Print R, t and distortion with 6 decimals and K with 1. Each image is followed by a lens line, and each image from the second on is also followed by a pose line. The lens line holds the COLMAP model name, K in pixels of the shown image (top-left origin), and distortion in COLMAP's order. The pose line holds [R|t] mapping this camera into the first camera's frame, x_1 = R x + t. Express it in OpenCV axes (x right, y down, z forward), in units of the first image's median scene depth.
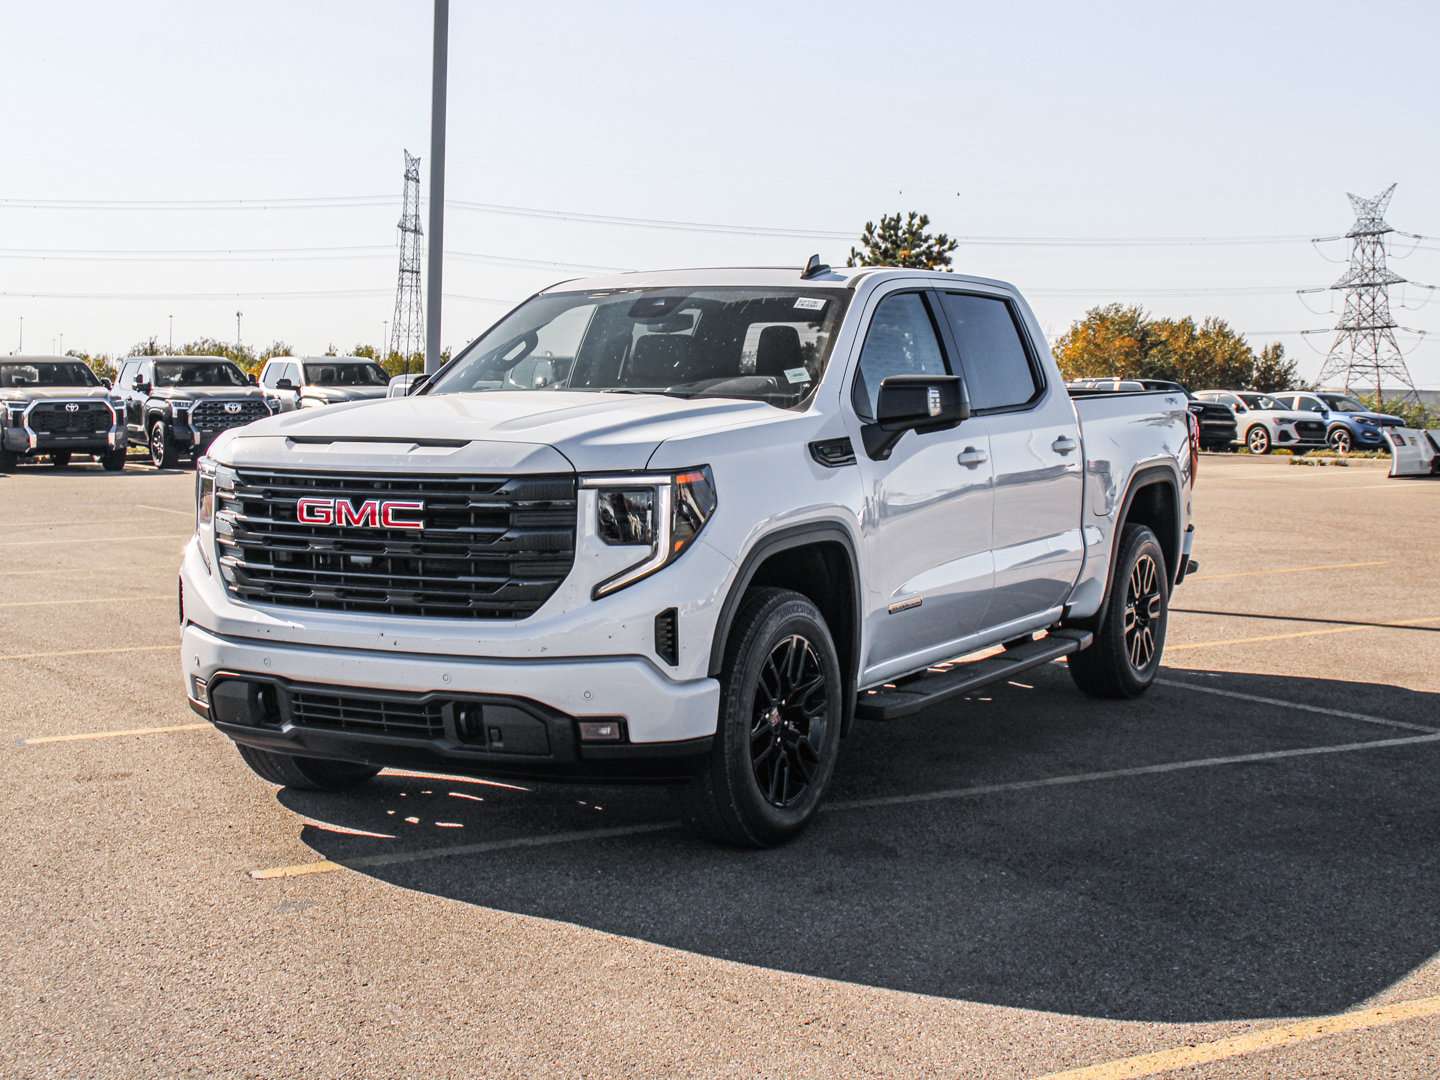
lens RADIAL K [[2307.8, 0, 725.4], [0, 2307.8, 489.2], [0, 0, 1]] dist [-0.010293, 0.068520]
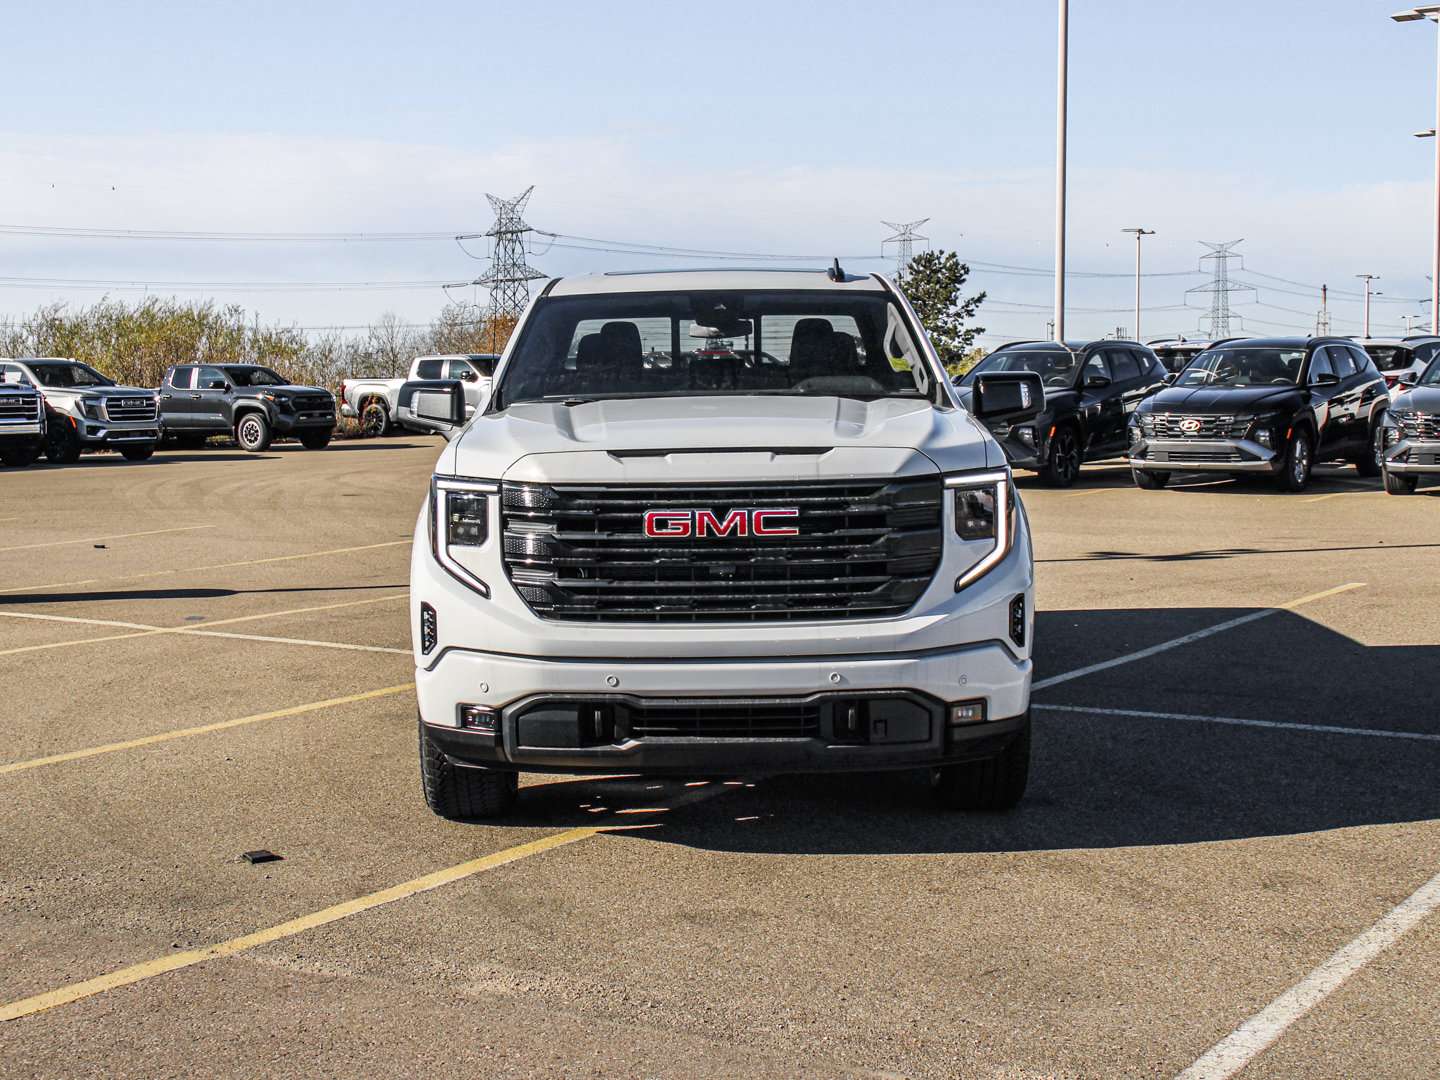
lens RADIAL K [[2307.8, 0, 725.4], [0, 2307.8, 489.2], [0, 0, 1]] dist [-0.010293, 0.068520]
pose [[0.868987, -0.047657, 0.492535, -0.640739], [0.041556, 0.998864, 0.023330, -0.027393], [-0.493087, 0.000195, 0.869980, 0.119948]]
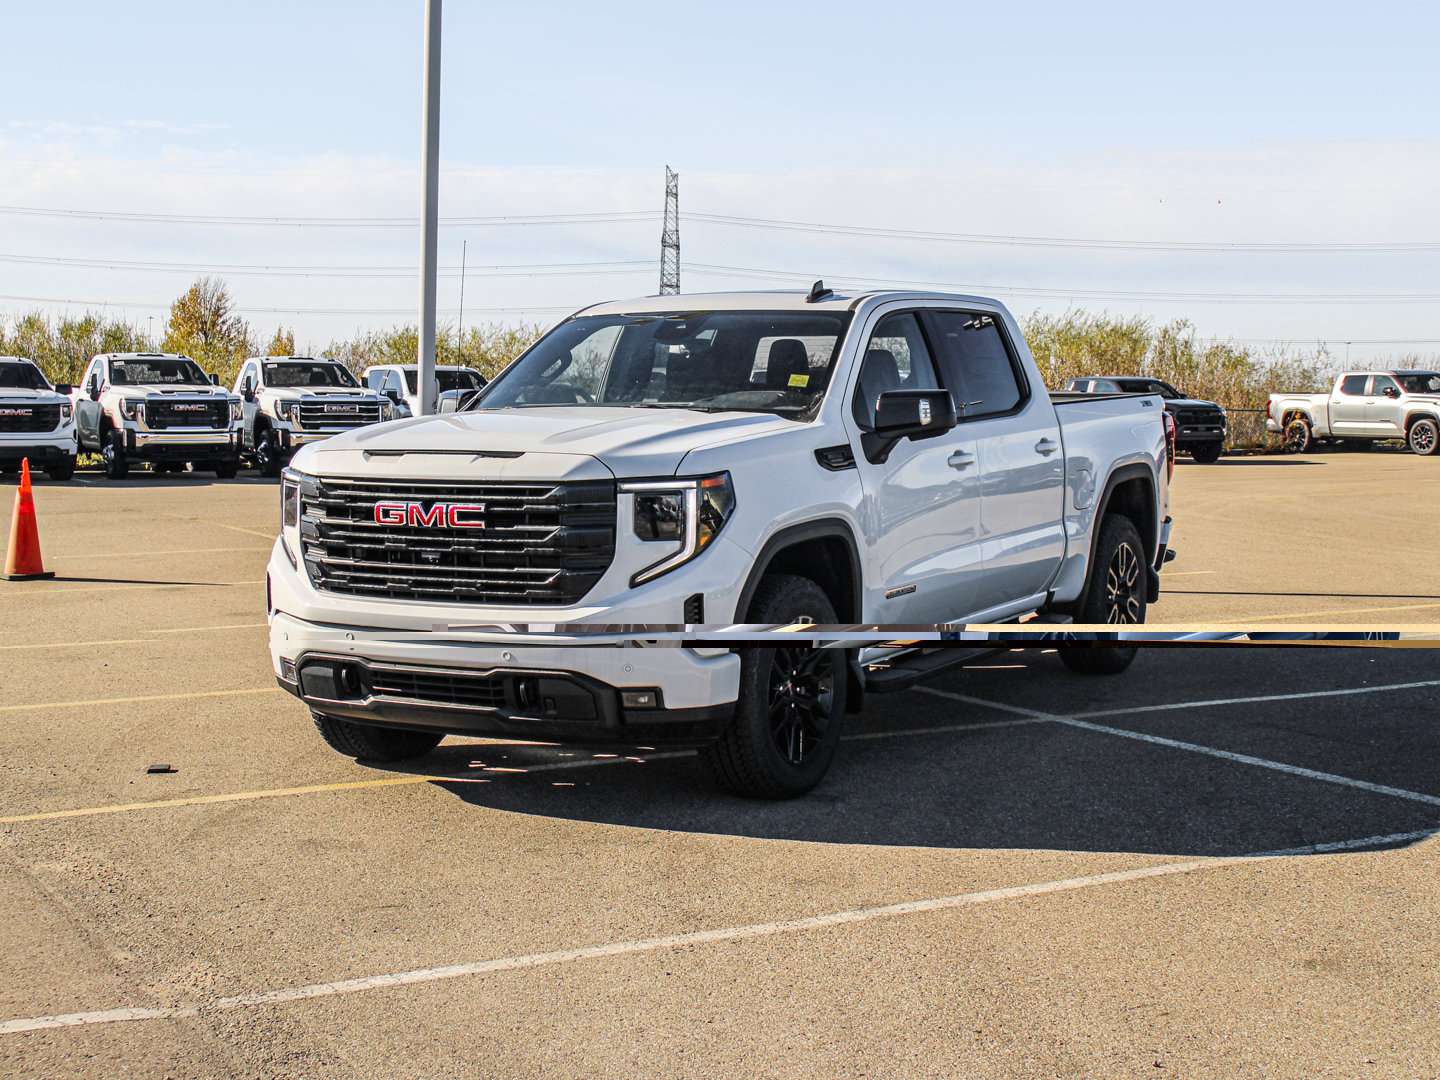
lens RADIAL K [[2356.4, 0, 720.0], [0, 2356.4, 540.0], [0, 0, 1]] dist [0.006733, 0.015502]
pose [[0.999941, -0.009058, -0.005994, -0.004756], [0.009203, 0.999655, 0.024580, -0.004811], [0.005769, -0.024634, 0.999680, -0.183647]]
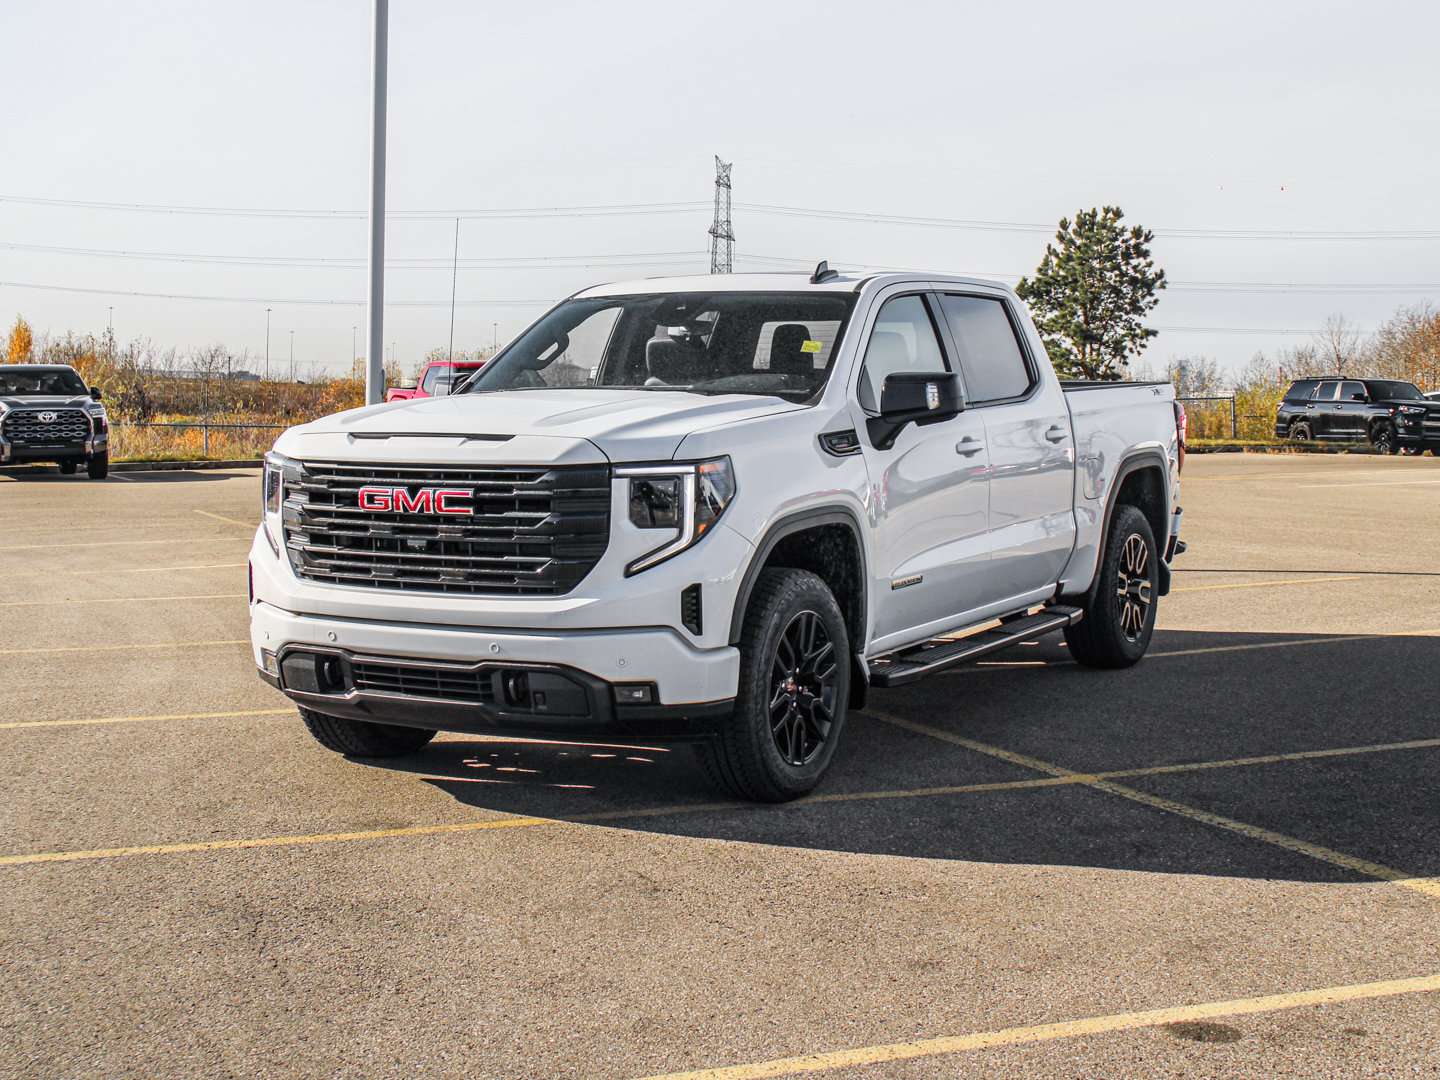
lens RADIAL K [[2307.8, 0, 725.4], [0, 2307.8, 489.2], [0, 0, 1]] dist [-0.010293, 0.068520]
pose [[0.999959, -0.006696, -0.006019, -0.002063], [0.006728, 0.999963, 0.005293, -0.000118], [0.005983, -0.005333, 0.999968, -0.110469]]
